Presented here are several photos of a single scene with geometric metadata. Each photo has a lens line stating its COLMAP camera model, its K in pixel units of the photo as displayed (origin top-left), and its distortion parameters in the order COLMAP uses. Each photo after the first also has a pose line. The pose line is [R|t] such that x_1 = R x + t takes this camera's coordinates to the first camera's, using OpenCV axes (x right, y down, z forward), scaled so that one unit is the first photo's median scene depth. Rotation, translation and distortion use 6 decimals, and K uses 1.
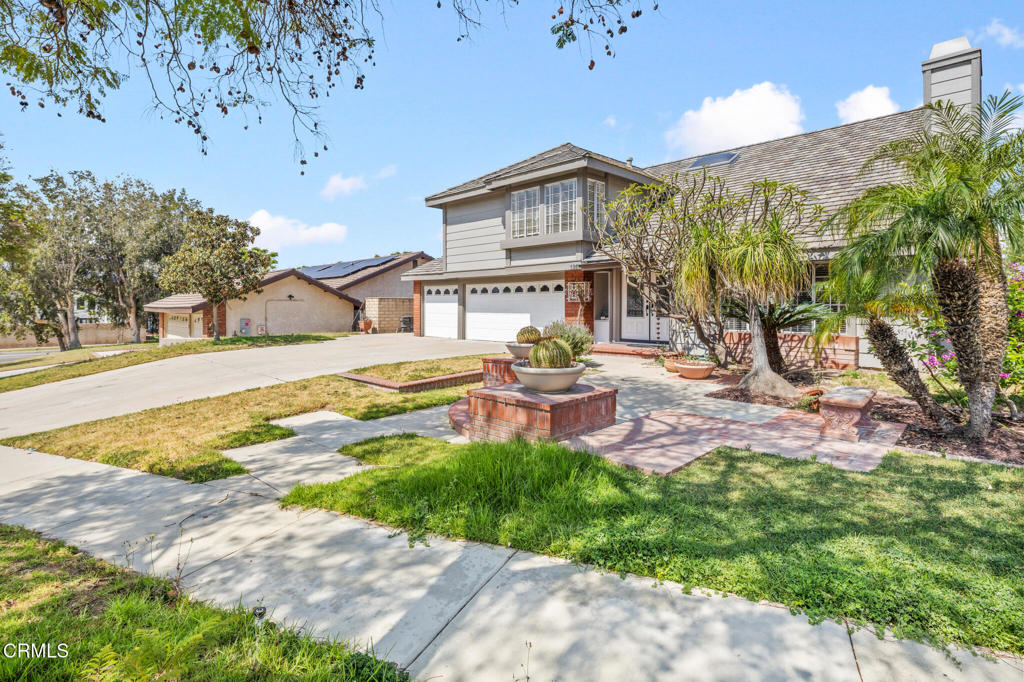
lens RADIAL K [[497.1, 0, 513.4], [0, 497.1, 305.8], [0, 0, 1]] dist [0.000540, -0.000070]
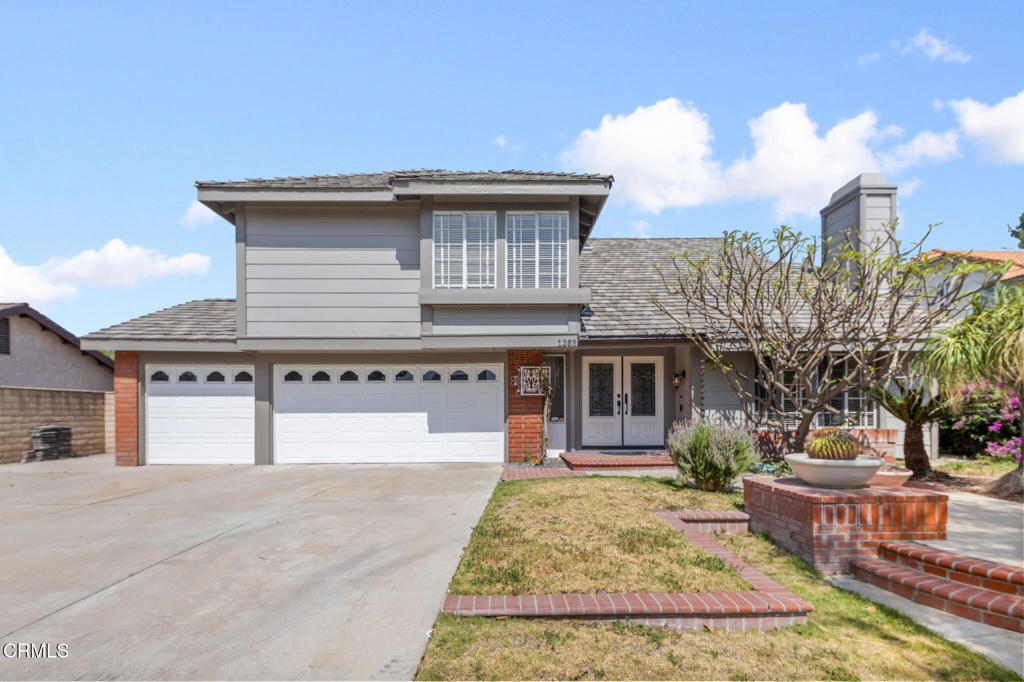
lens RADIAL K [[490.1, 0, 513.0], [0, 490.1, 409.5], [0, 0, 1]] dist [-0.000497, -0.000431]
pose [[0.703728, -0.003864, 0.710459, -0.346612], [0.005746, 0.999983, -0.000253, 0.010553], [-0.710446, 0.004261, 0.703739, 0.505854]]
